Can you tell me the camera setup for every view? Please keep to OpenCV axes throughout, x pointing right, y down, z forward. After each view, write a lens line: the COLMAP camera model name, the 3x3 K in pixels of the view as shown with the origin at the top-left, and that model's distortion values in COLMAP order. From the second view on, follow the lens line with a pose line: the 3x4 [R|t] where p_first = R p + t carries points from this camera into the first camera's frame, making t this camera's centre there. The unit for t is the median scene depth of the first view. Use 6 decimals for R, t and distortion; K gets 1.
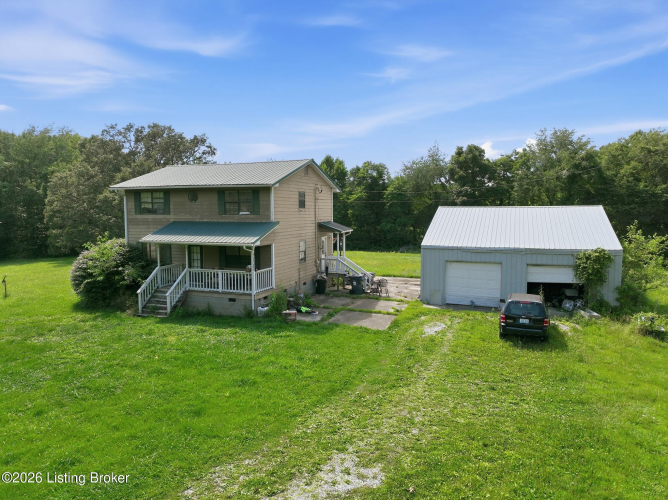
lens RADIAL K [[469.8, 0, 334.0], [0, 469.8, 250.0], [0, 0, 1]] dist [0.004649, 0.004925]
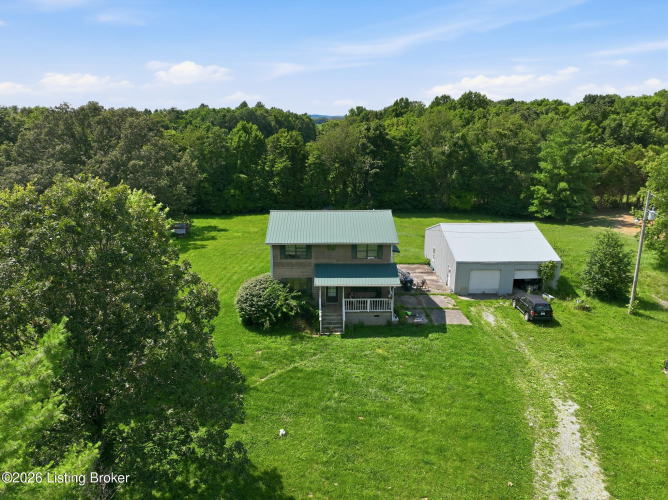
lens RADIAL K [[469.8, 0, 334.0], [0, 469.8, 250.0], [0, 0, 1]] dist [0.004649, 0.004925]
pose [[0.924146, -0.098250, 0.369191, -0.830605], [0.028138, 0.981246, 0.190697, -0.383188], [-0.381003, -0.165843, 0.909578, -0.332196]]
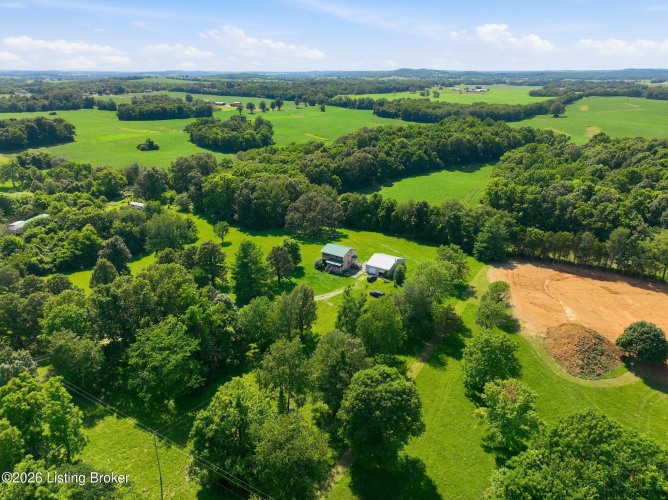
lens RADIAL K [[469.8, 0, 334.0], [0, 469.8, 250.0], [0, 0, 1]] dist [0.004649, 0.004925]
pose [[0.973827, 0.085727, -0.210502, 1.153062], [-0.024509, 0.960350, 0.277719, -2.076906], [0.225964, -0.265292, 0.937316, -5.377336]]
